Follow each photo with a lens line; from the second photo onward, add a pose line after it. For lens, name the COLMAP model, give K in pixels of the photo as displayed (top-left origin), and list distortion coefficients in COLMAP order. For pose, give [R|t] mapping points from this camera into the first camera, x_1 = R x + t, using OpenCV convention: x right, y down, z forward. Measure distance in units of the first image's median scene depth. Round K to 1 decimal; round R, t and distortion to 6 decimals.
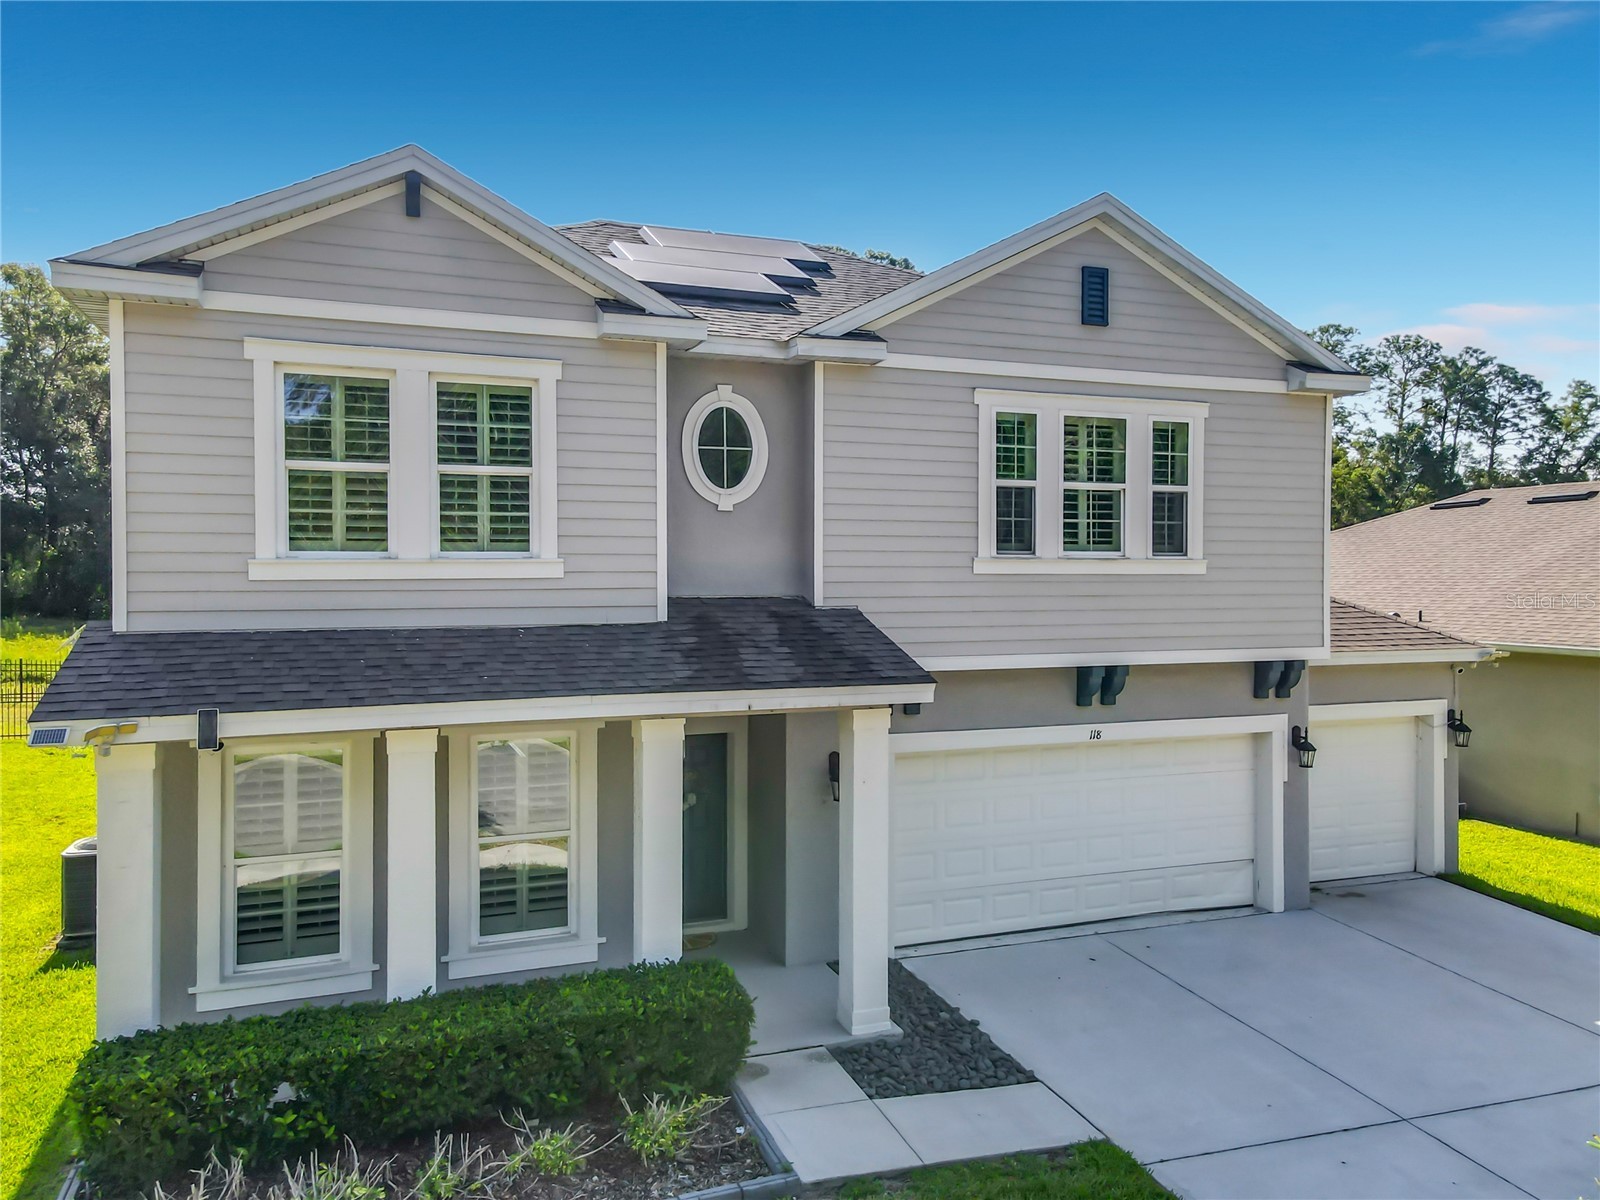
lens RADIAL K [[1179.0, 0, 824.7], [0, 1179.0, 584.1], [0, 0, 1]] dist [0.050017, 0.001082]
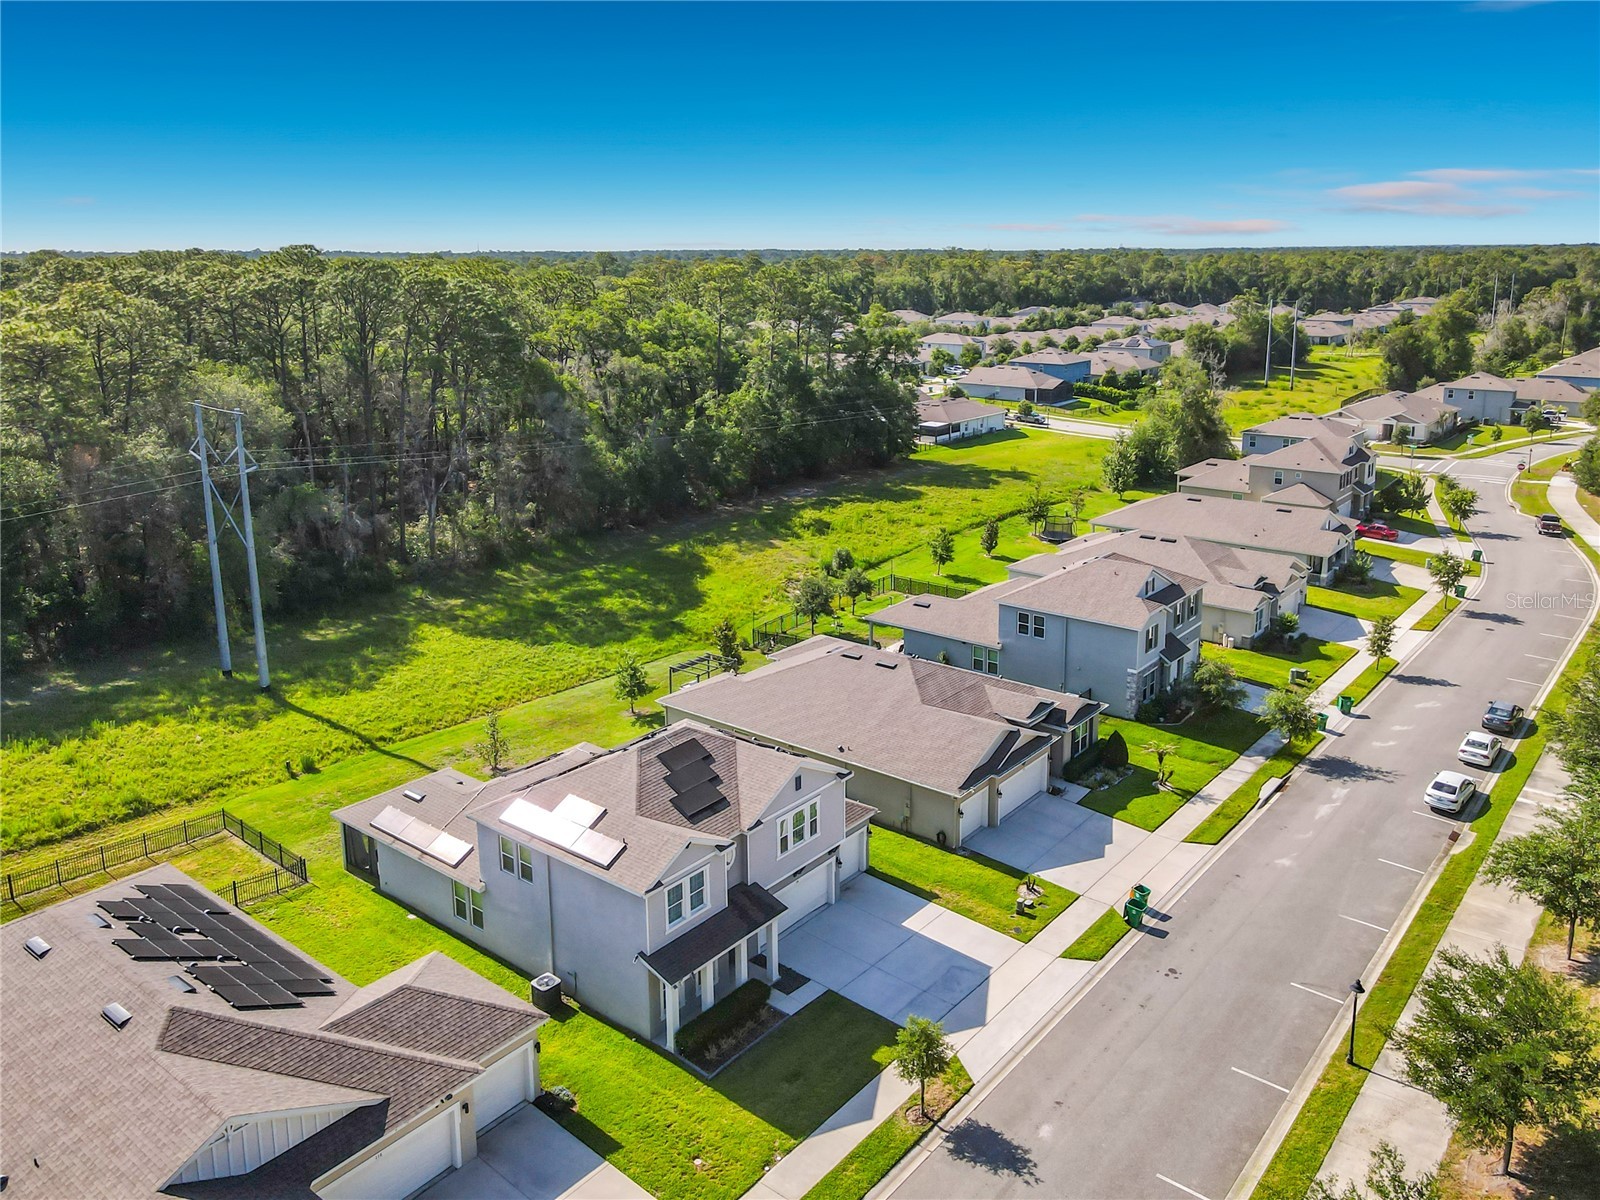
lens RADIAL K [[1207.8, 0, 839.9], [0, 1207.8, 507.2], [0, 0, 1]] dist [0.008552, 0.005328]
pose [[0.854945, -0.107293, 0.507501, -1.660545], [0.001247, 0.978796, 0.204832, -2.045221], [-0.518717, -0.174487, 0.836951, -2.365939]]
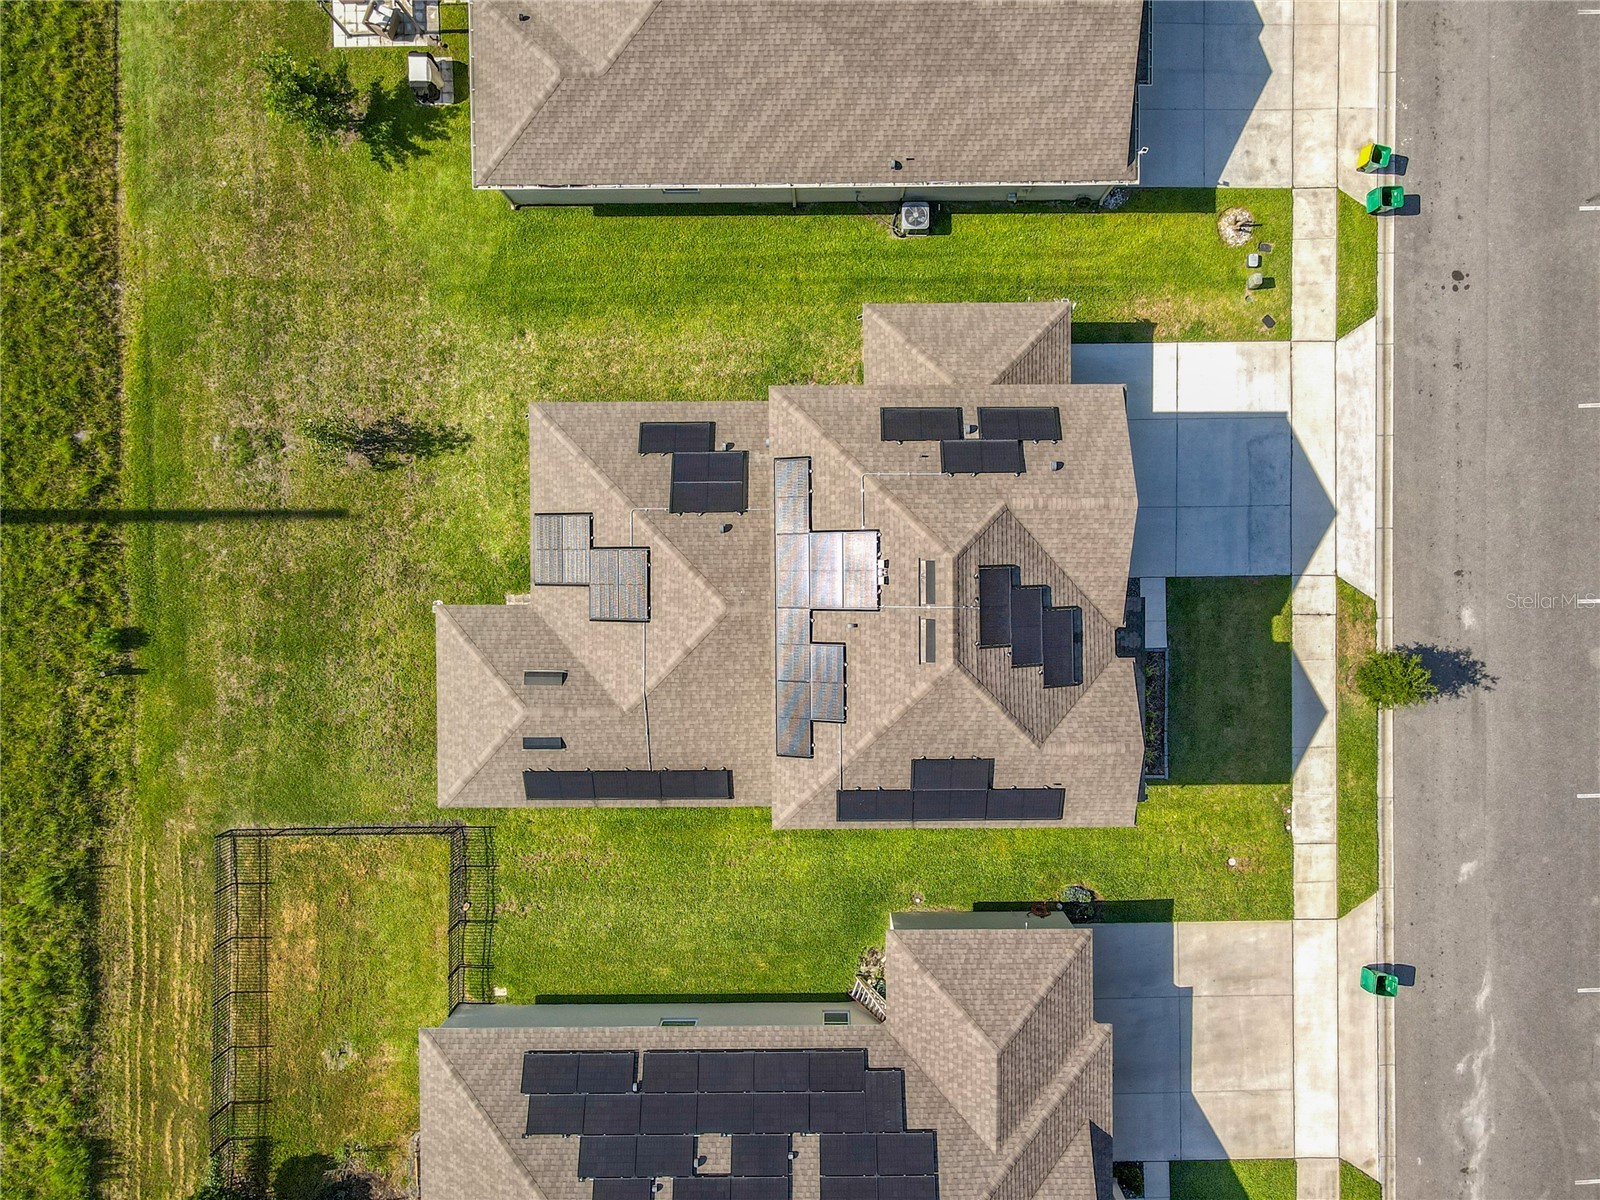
lens RADIAL K [[1175.8, 0, 819.9], [0, 1175.8, 595.4], [0, 0, 1]] dist [0.014499, 0.007324]
pose [[0.354635, -0.934688, -0.024318, -0.145432], [0.007397, -0.023203, 0.999703, -3.016464], [-0.934975, -0.354710, -0.001315, 1.630723]]
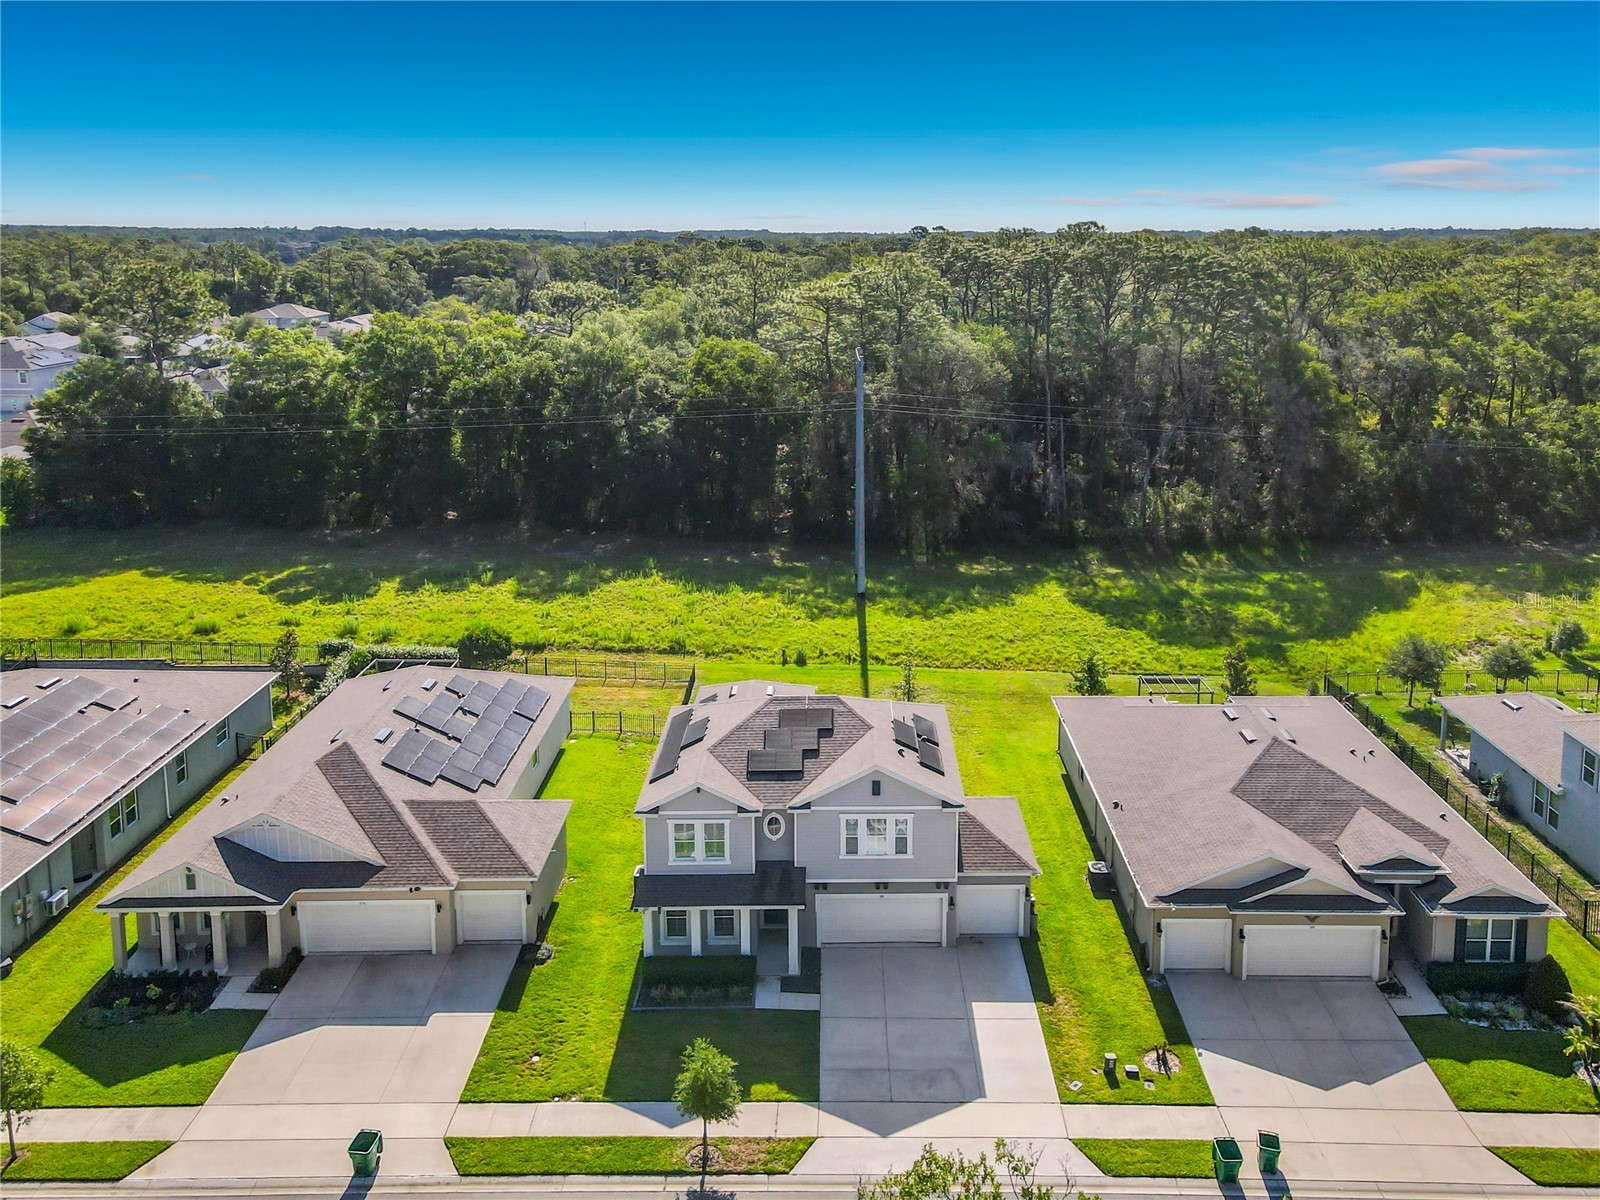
lens RADIAL K [[1211.5, 0, 853.4], [0, 1211.5, 439.3], [0, 0, 1]] dist [0.032885, 0.007390]
pose [[0.936876, 0.061762, -0.344165, 1.442539], [-0.003496, 0.985882, 0.167403, -2.010799], [0.349645, -0.155633, 0.923865, -2.414258]]
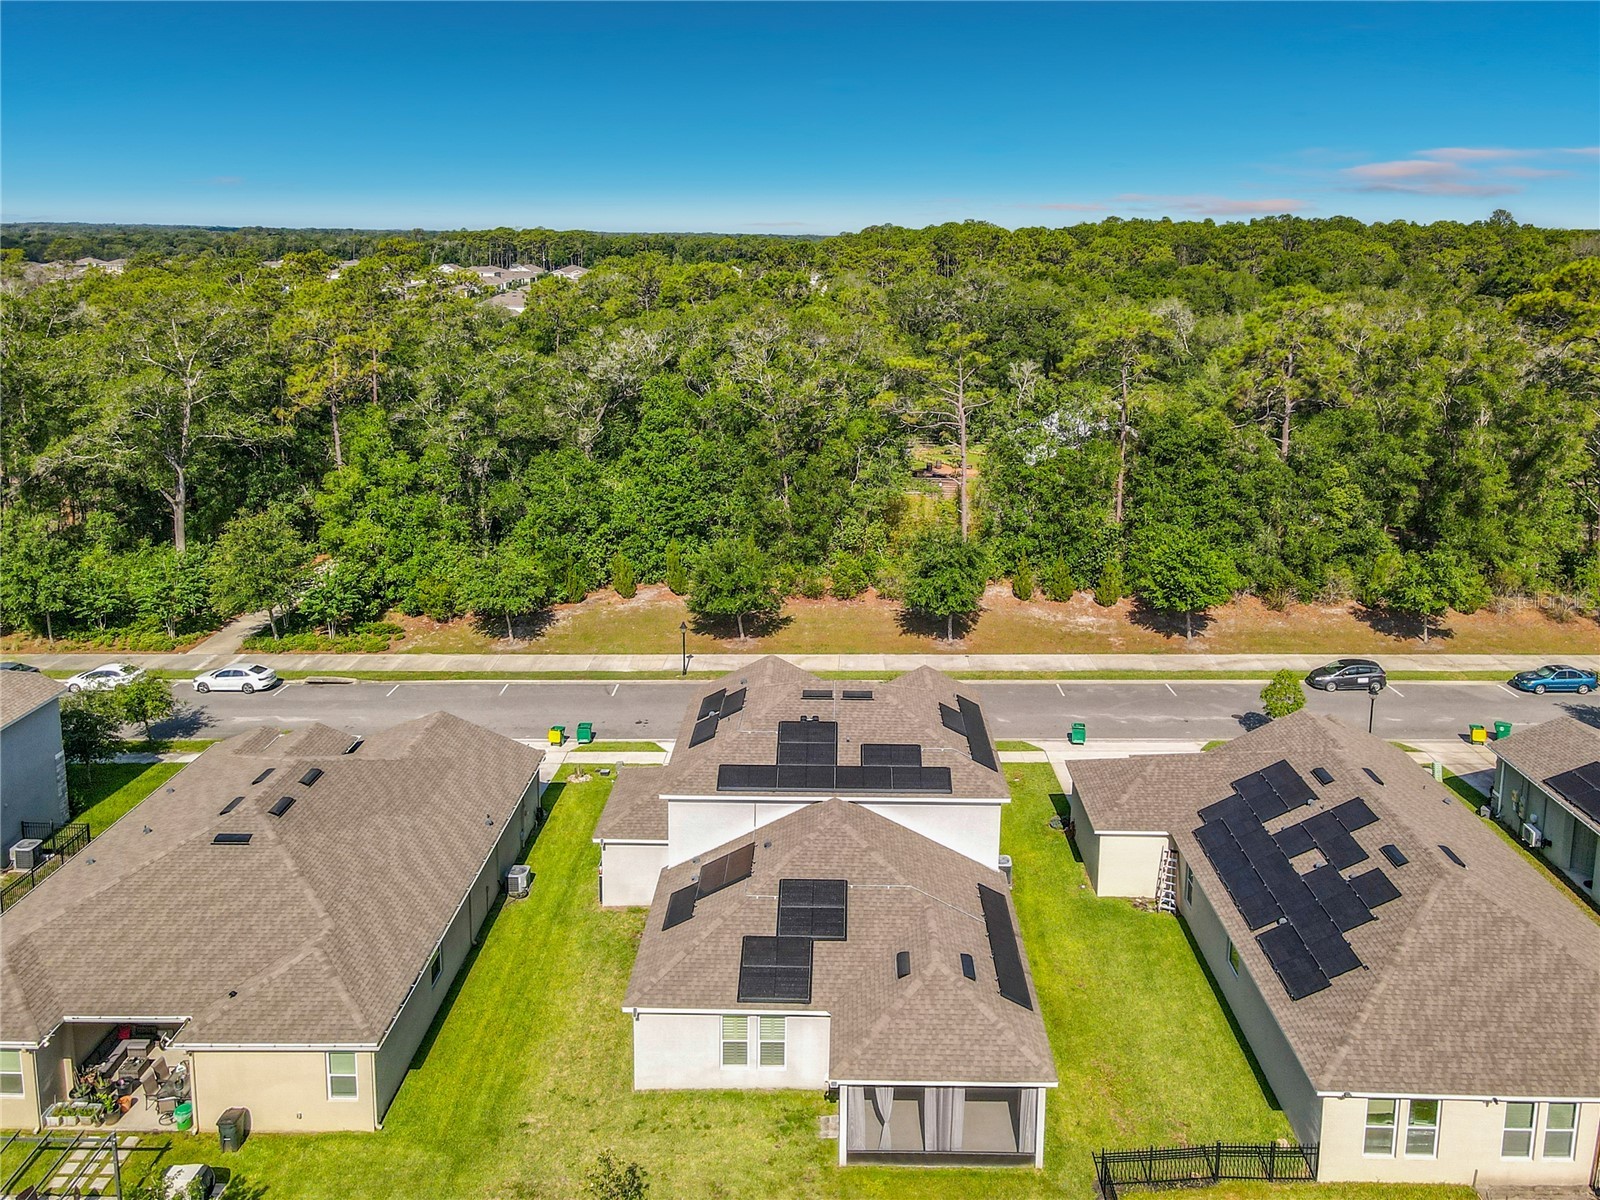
lens RADIAL K [[1227.1, 0, 827.8], [0, 1227.1, 426.1], [0, 0, 1]] dist [-0.002946, 0.032134]
pose [[-0.929128, -0.061513, 0.364606, -1.549739], [-0.005227, 0.988152, 0.153392, -1.869712], [-0.369721, 0.140615, -0.918441, 4.974173]]
